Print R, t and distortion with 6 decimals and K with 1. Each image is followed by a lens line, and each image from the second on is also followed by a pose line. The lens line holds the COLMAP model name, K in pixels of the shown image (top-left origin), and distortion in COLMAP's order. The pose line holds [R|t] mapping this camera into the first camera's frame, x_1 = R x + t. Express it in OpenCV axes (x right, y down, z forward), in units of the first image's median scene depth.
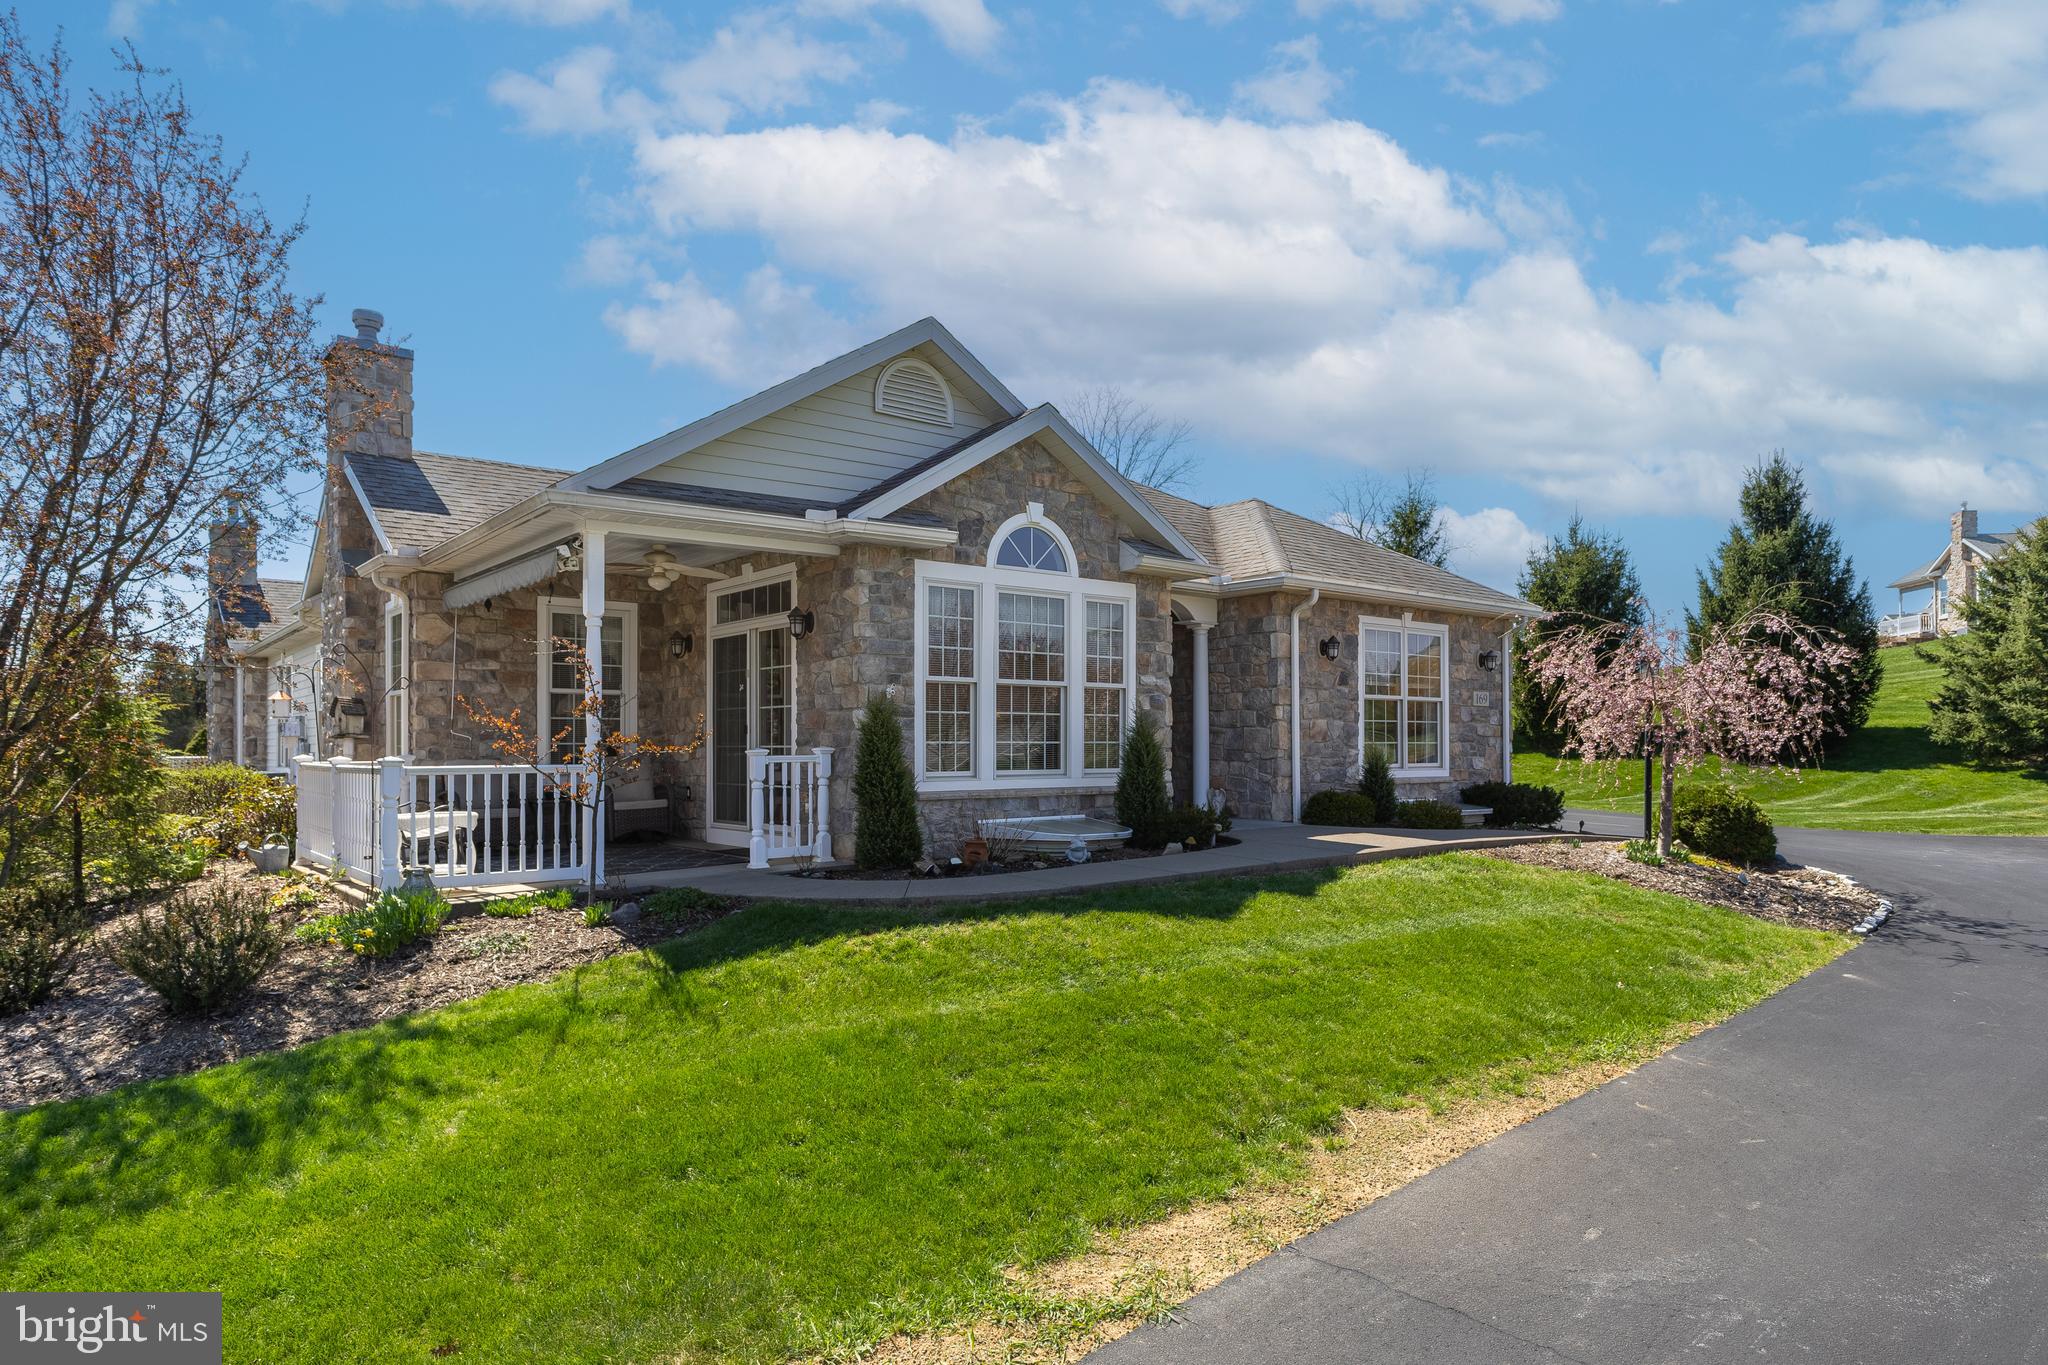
lens RADIAL K [[1211.6, 0, 1026.4], [0, 1211.6, 704.7], [0, 0, 1]] dist [0.004424, 0.000518]
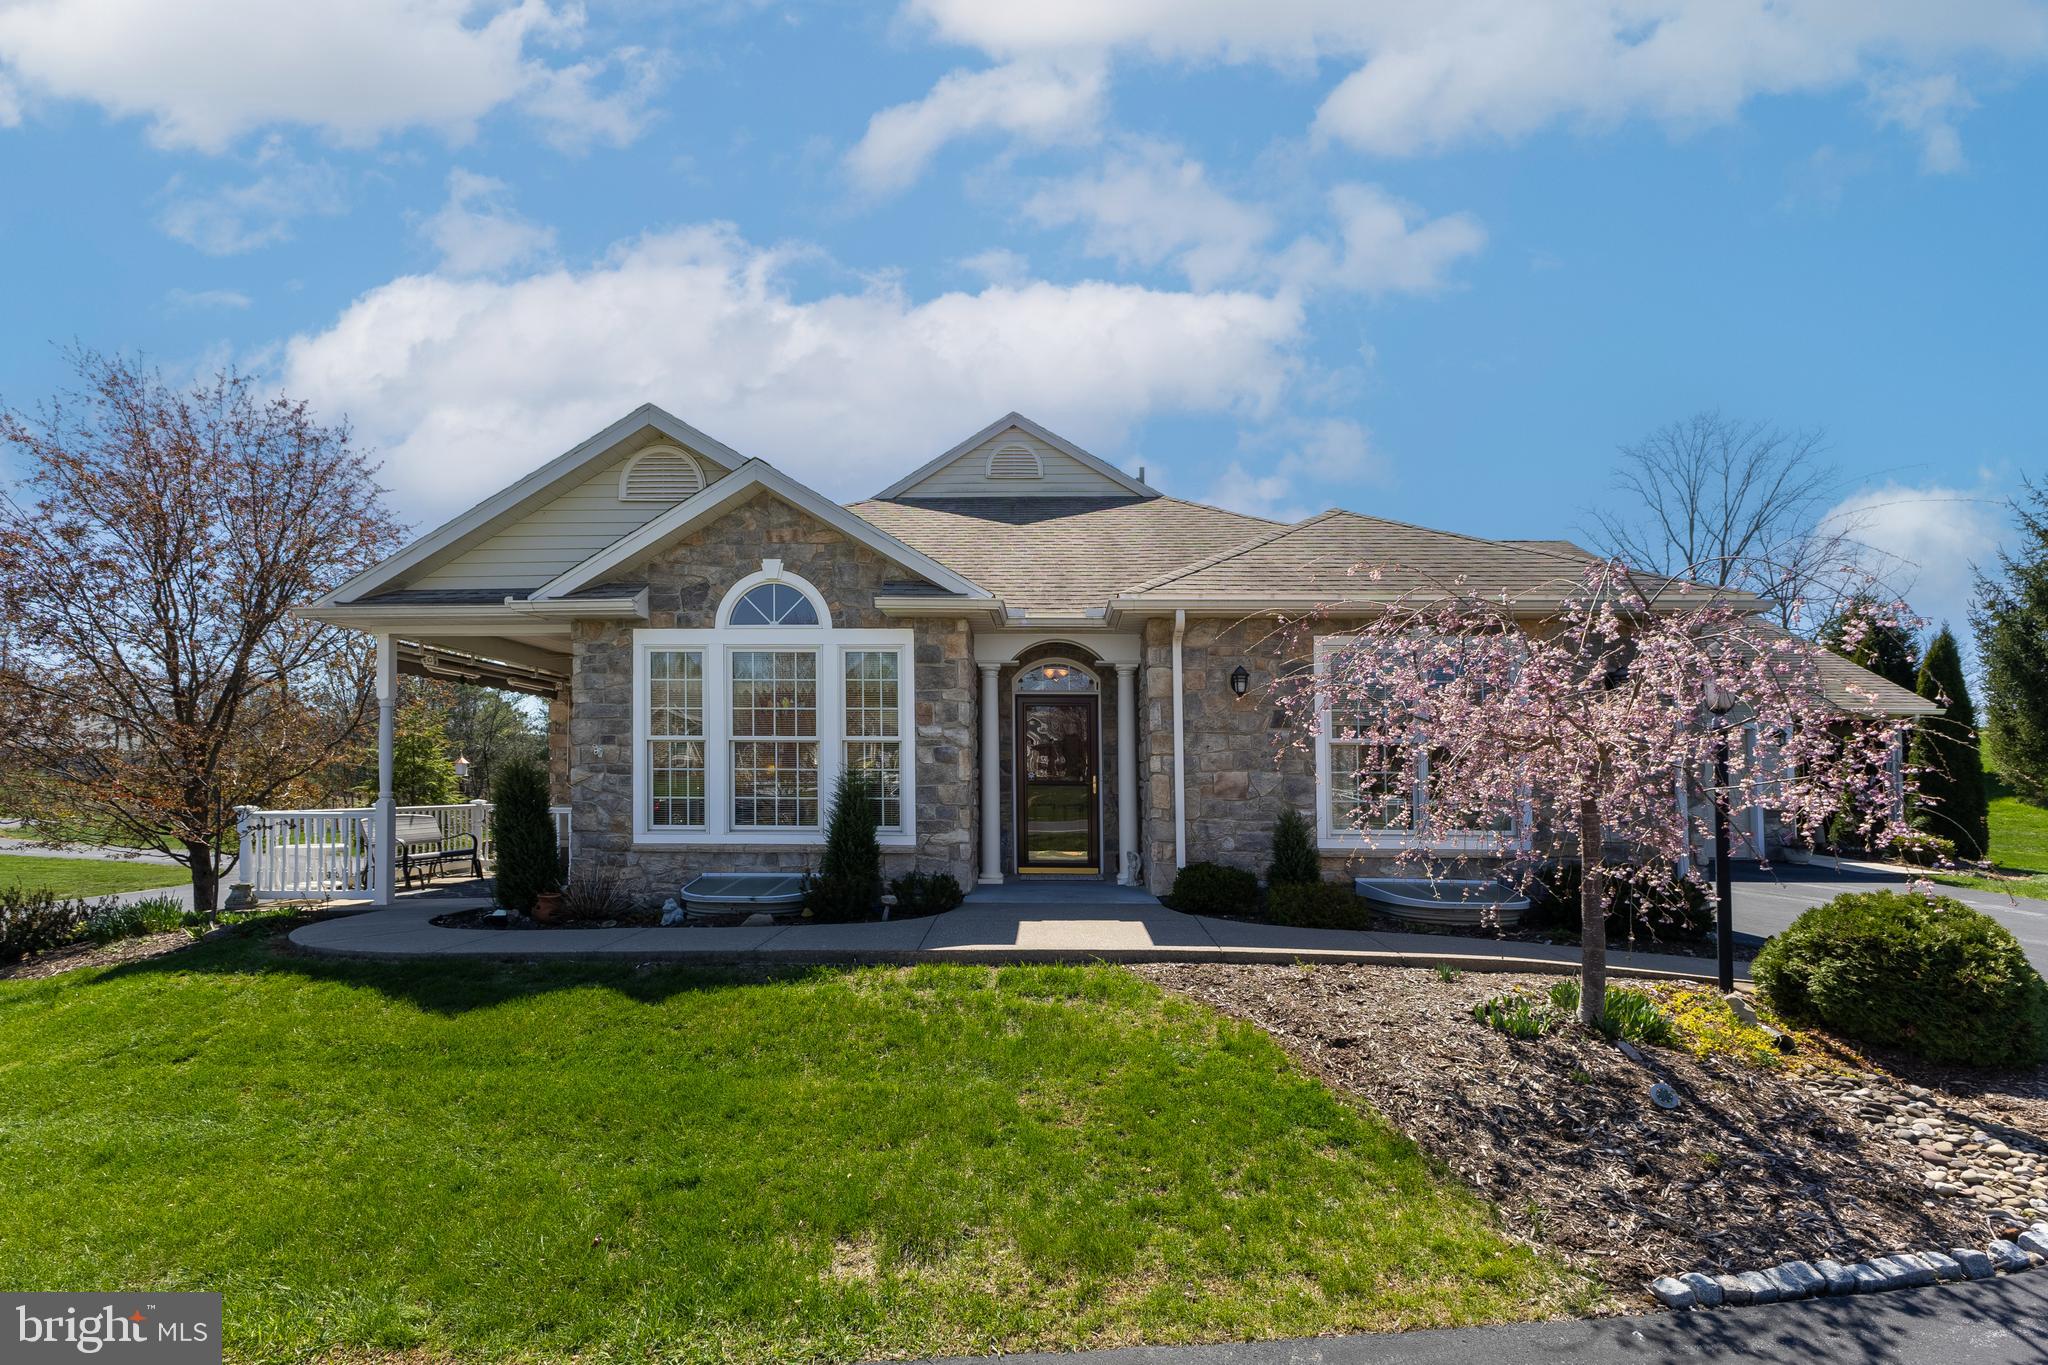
lens RADIAL K [[885.4, 0, 1069.3], [0, 885.4, 748.9], [0, 0, 1]] dist [0.007523, -0.001543]
pose [[0.760947, -0.023109, -0.648402, 0.660725], [0.016296, 0.999731, -0.016505, 0.006387], [0.648609, 0.001993, 0.761119, 0.595495]]
